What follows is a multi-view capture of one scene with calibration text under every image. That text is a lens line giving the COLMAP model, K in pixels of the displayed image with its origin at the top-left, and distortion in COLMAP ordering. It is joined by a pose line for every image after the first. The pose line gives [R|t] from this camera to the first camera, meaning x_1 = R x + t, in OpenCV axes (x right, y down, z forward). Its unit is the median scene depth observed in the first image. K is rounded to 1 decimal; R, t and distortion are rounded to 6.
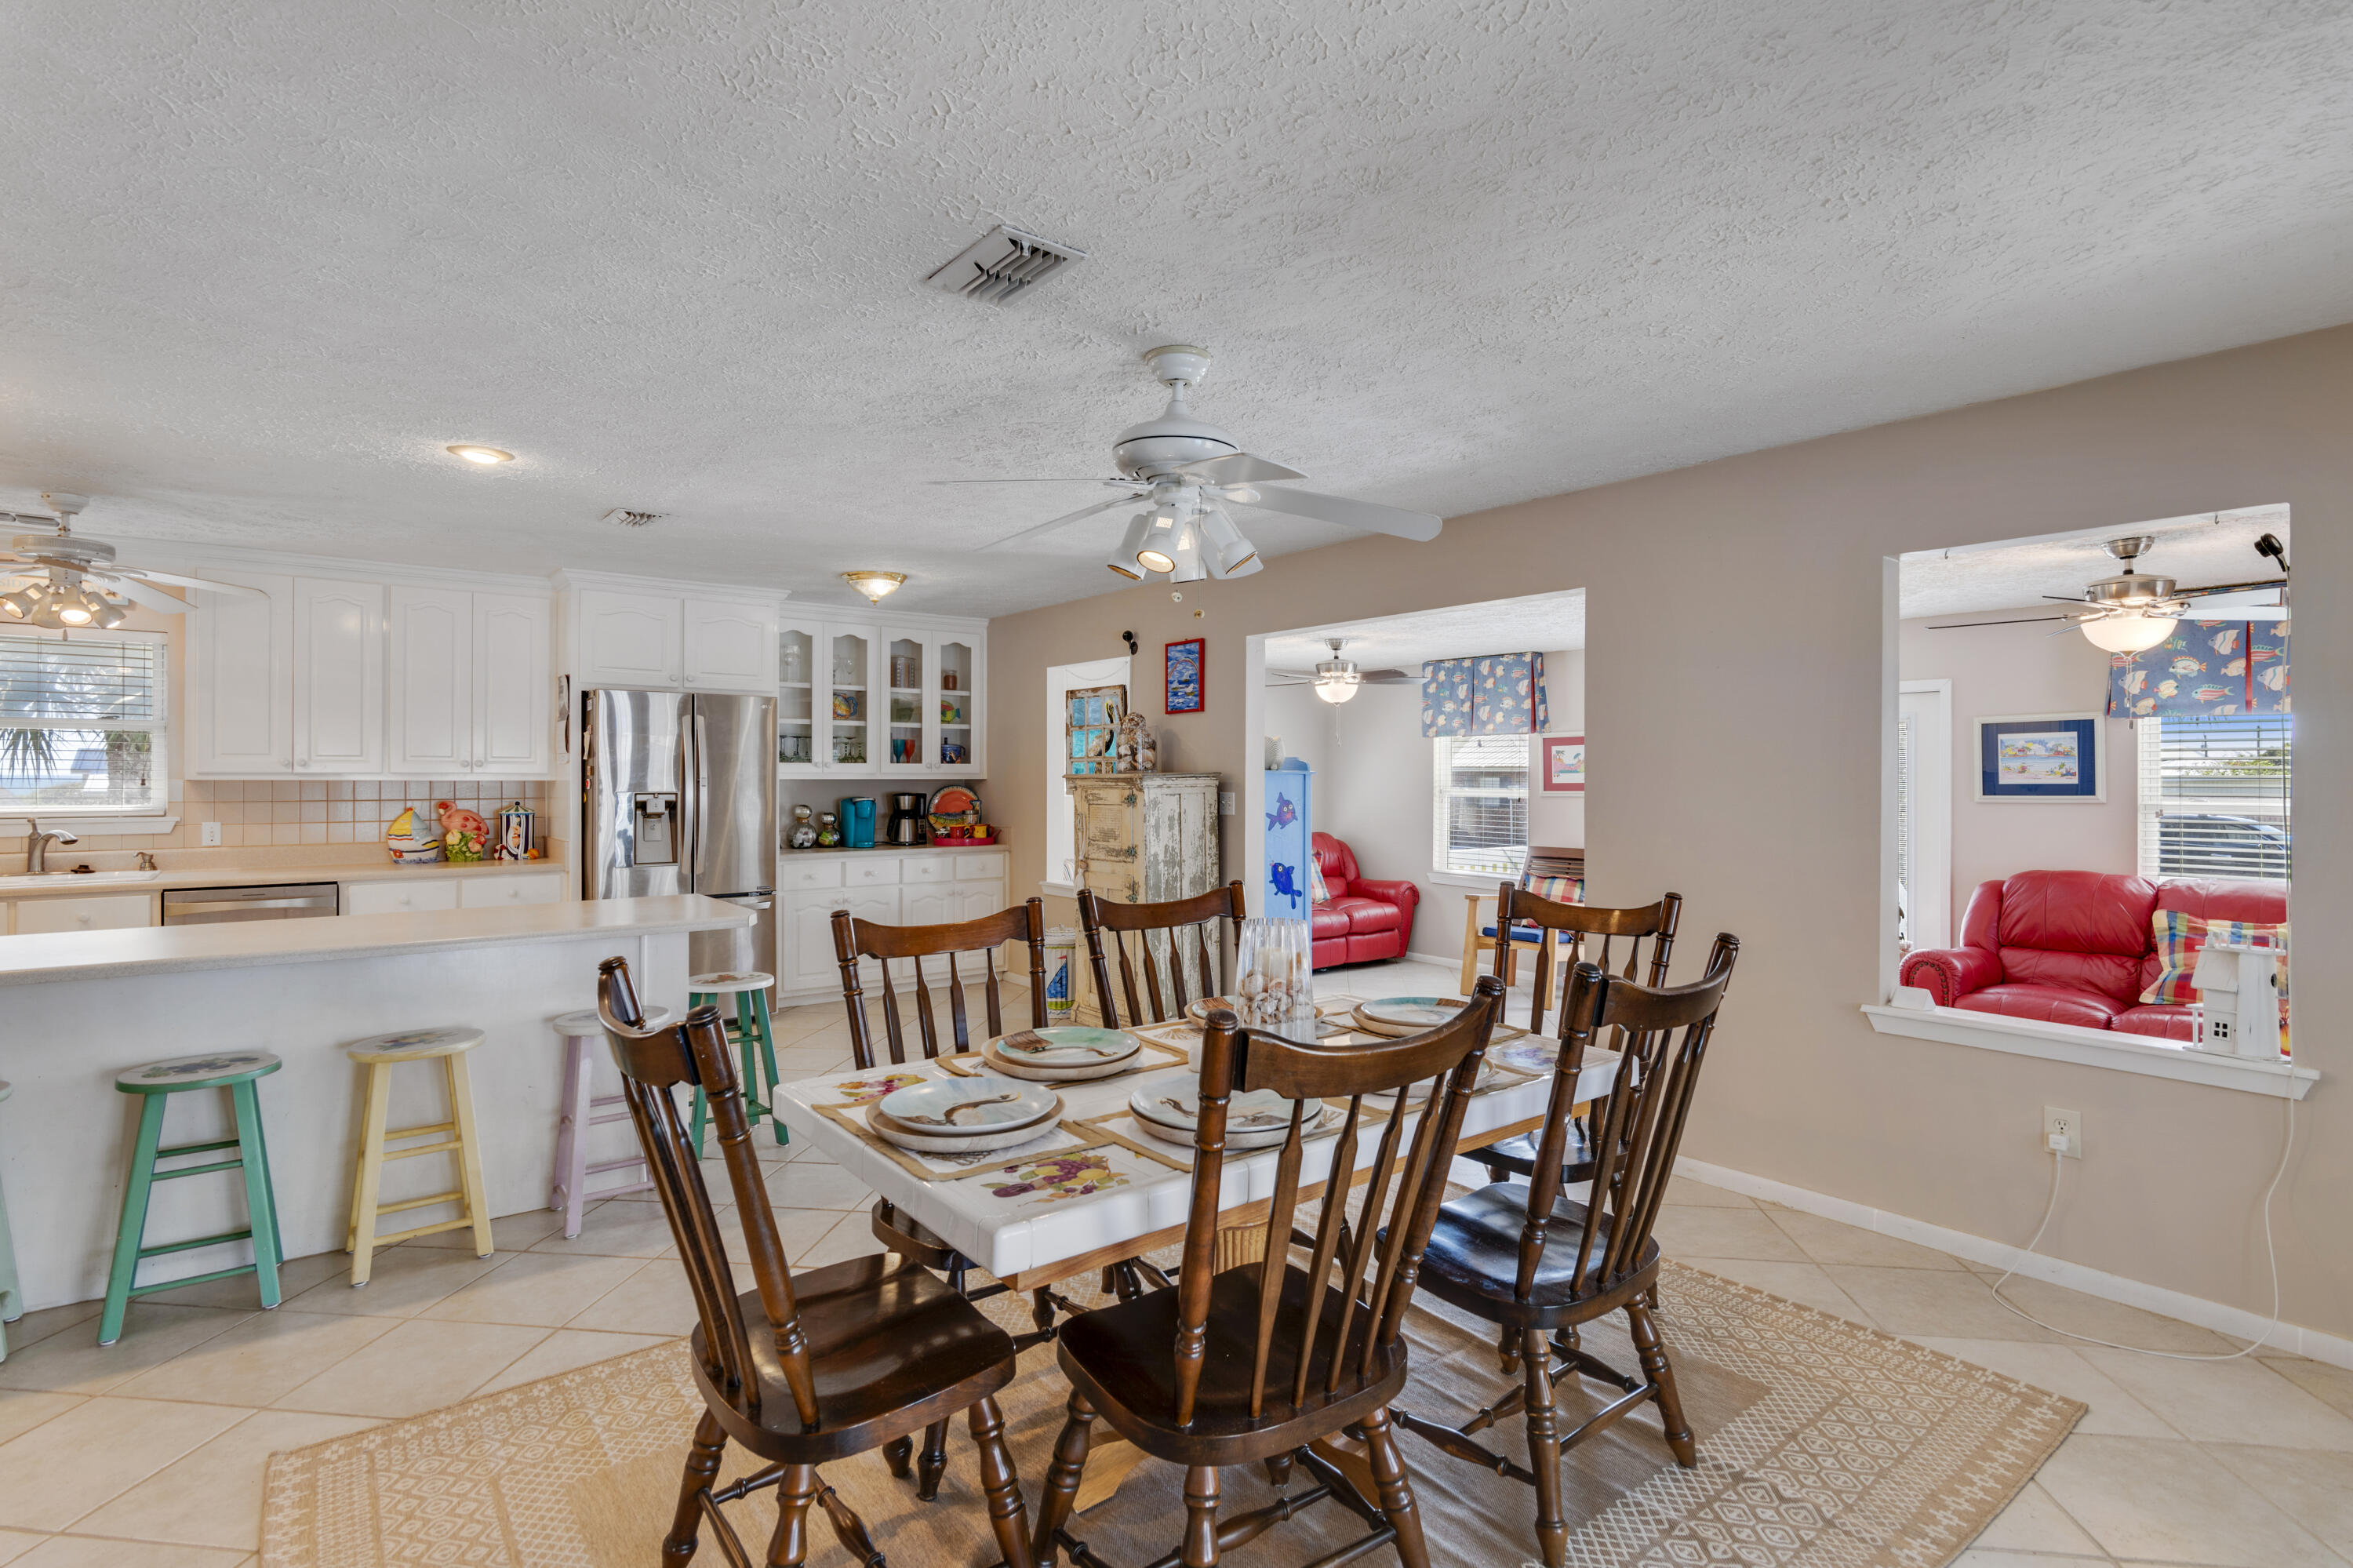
lens RADIAL K [[1155.8, 0, 1169.3], [0, 1155.8, 801.5], [0, 0, 1]] dist [-0.000761, 0.000543]
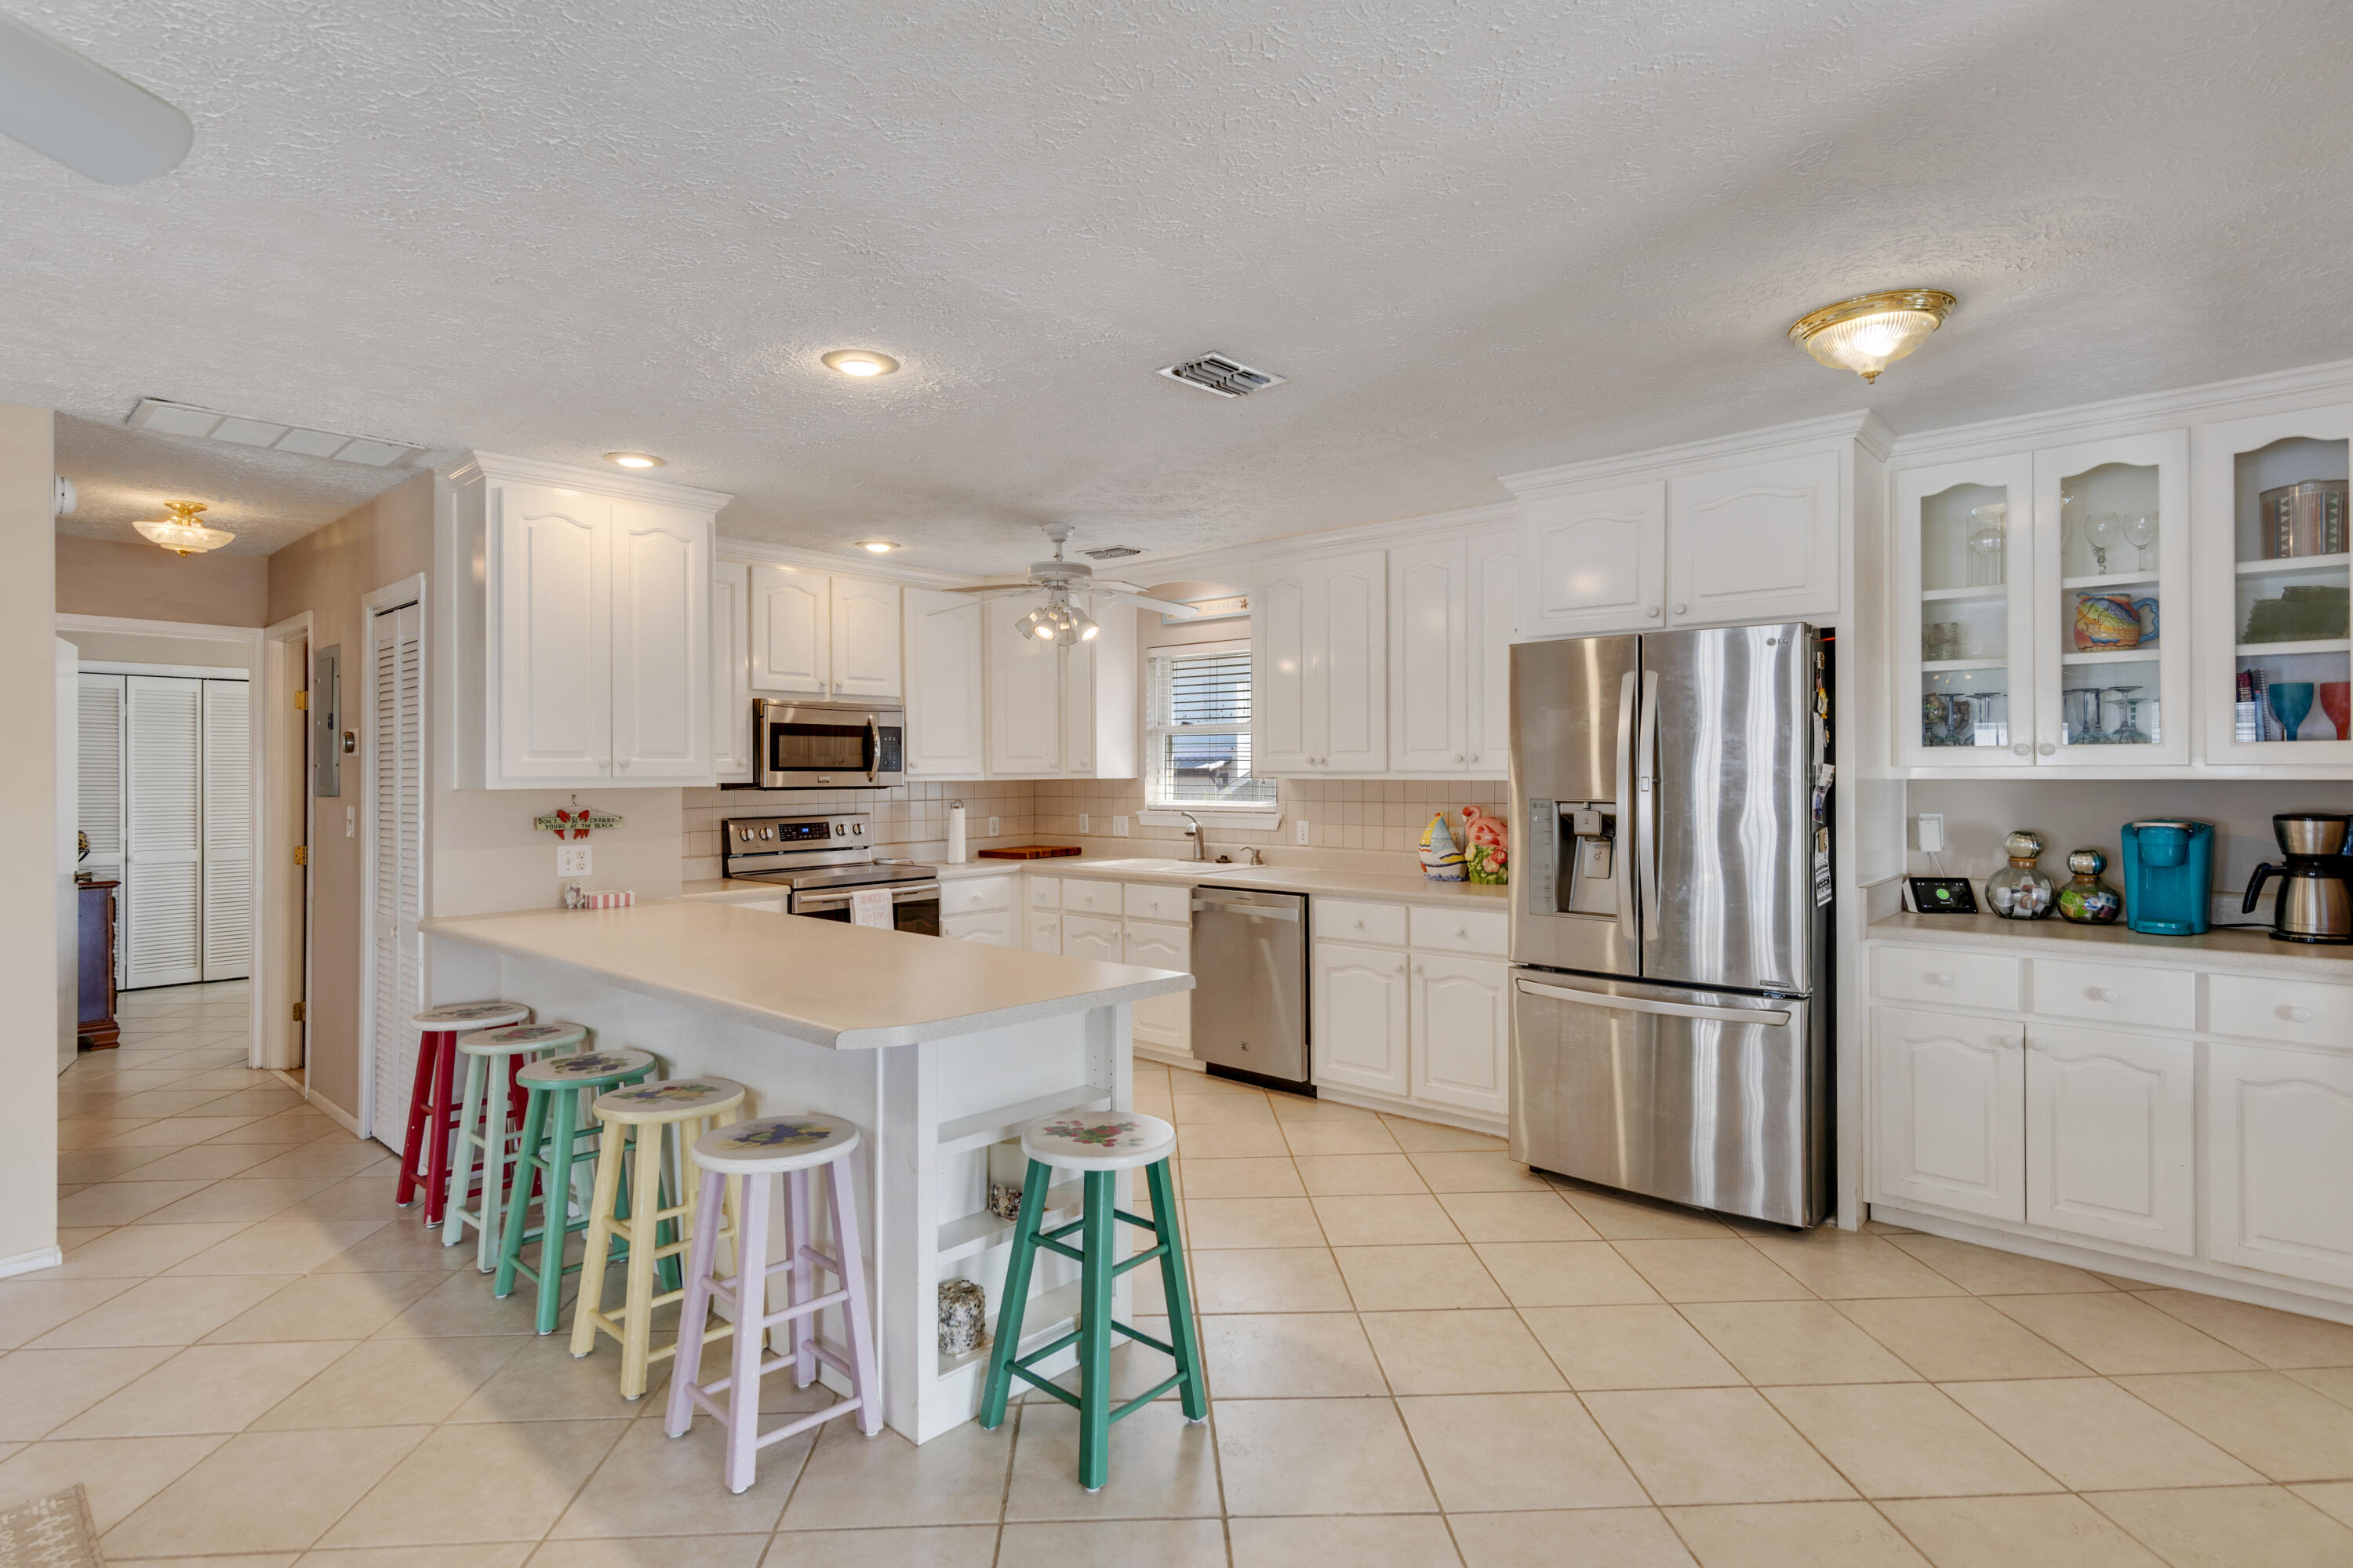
lens RADIAL K [[1155.8, 0, 1169.3], [0, 1155.8, 801.5], [0, 0, 1]] dist [-0.000761, 0.000543]
pose [[0.185311, 0.022659, -0.982419, 0.122138], [-0.018020, 0.999644, 0.019657, -0.015502], [0.982515, 0.014061, 0.185653, 0.648621]]
